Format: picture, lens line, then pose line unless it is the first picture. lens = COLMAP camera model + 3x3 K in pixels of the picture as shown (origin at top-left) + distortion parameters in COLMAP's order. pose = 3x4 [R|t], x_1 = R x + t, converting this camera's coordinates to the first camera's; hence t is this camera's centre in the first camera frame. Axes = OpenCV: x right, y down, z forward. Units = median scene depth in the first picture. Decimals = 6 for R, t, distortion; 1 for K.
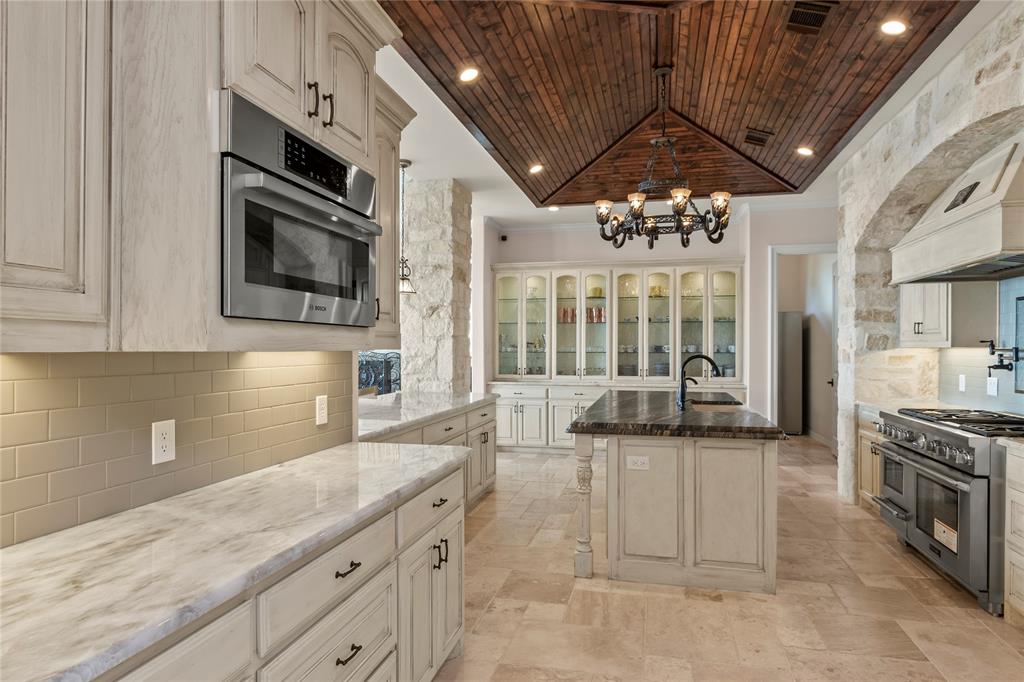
lens RADIAL K [[566.7, 0, 512.0], [0, 566.7, 341.0], [0, 0, 1]] dist [0.000918, -0.000169]
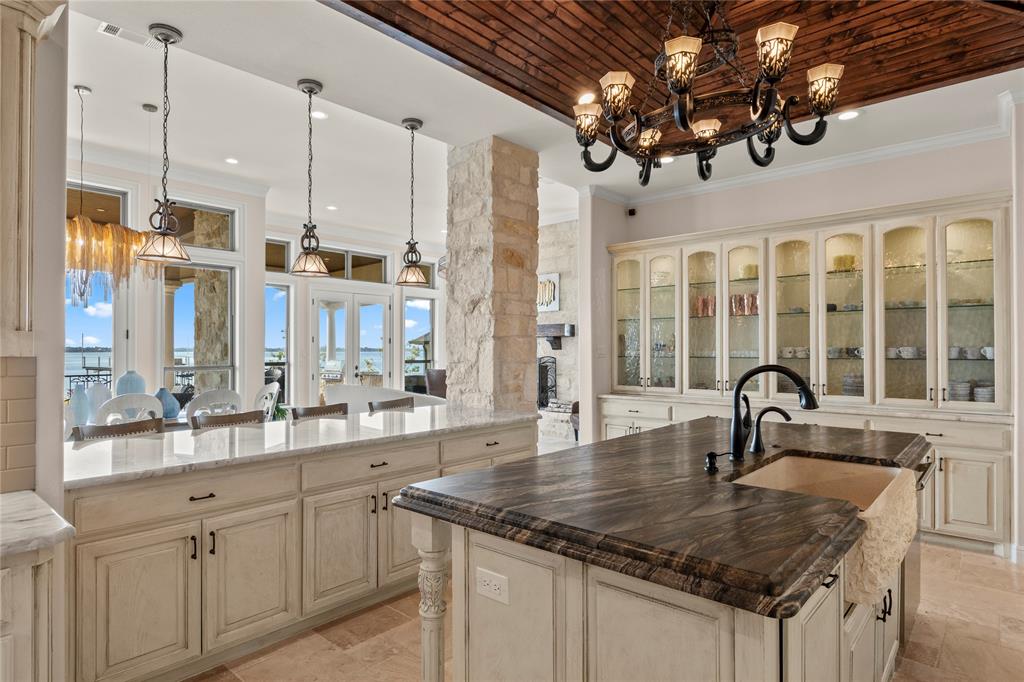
lens RADIAL K [[551.4, 0, 512.0], [0, 551.4, 341.0], [0, 0, 1]] dist [-0.000923, -0.000749]
pose [[0.882244, -0.010883, -0.470666, 0.243742], [0.007975, 0.999935, -0.008173, 0.003142], [0.470724, 0.003457, 0.882274, 0.303496]]
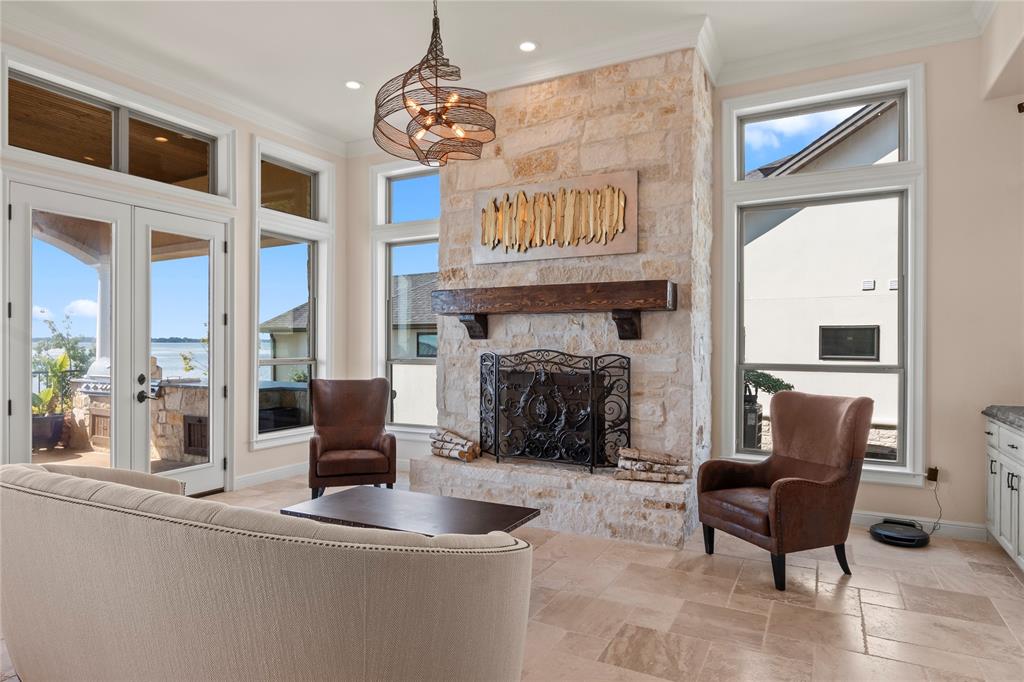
lens RADIAL K [[589.6, 0, 512.0], [0, 589.6, 341.0], [0, 0, 1]] dist [0.002000, 0.000975]
pose [[0.970752, 0.000561, -0.240083, -0.279022], [0.001420, 0.999966, 0.008076, 0.010882], [0.240080, -0.008180, 0.970719, 0.895035]]
